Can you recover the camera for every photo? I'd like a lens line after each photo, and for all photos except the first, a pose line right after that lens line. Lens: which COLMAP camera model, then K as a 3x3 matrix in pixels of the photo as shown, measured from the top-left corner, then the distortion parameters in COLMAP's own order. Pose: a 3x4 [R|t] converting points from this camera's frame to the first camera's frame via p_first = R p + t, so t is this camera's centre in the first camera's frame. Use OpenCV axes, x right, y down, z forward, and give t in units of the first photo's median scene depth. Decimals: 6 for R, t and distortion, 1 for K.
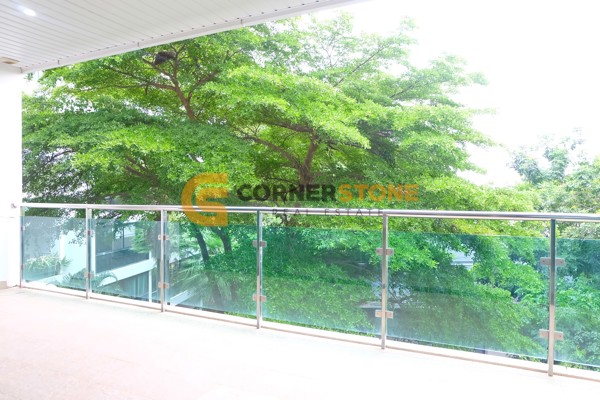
lens RADIAL K [[418.7, 0, 303.9], [0, 418.7, 195.1], [0, 0, 1]] dist [-0.064767, 0.069273]
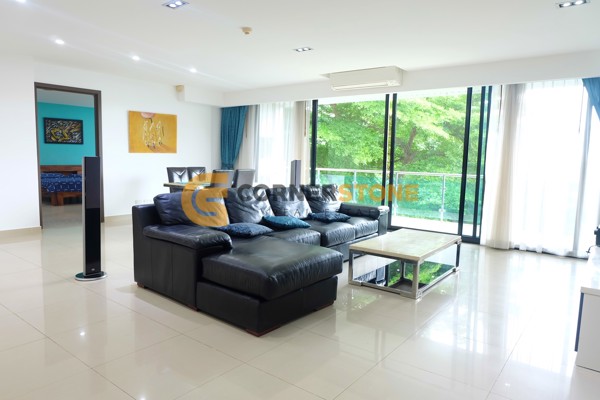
lens RADIAL K [[401.4, 0, 308.8], [0, 401.4, 200.4], [0, 0, 1]] dist [-0.005208, -0.000886]
pose [[0.977751, 0.041435, -0.205636, -0.060948], [-0.022693, 0.995438, 0.092677, 0.001709], [0.208538, -0.085949, 0.974230, -0.779628]]
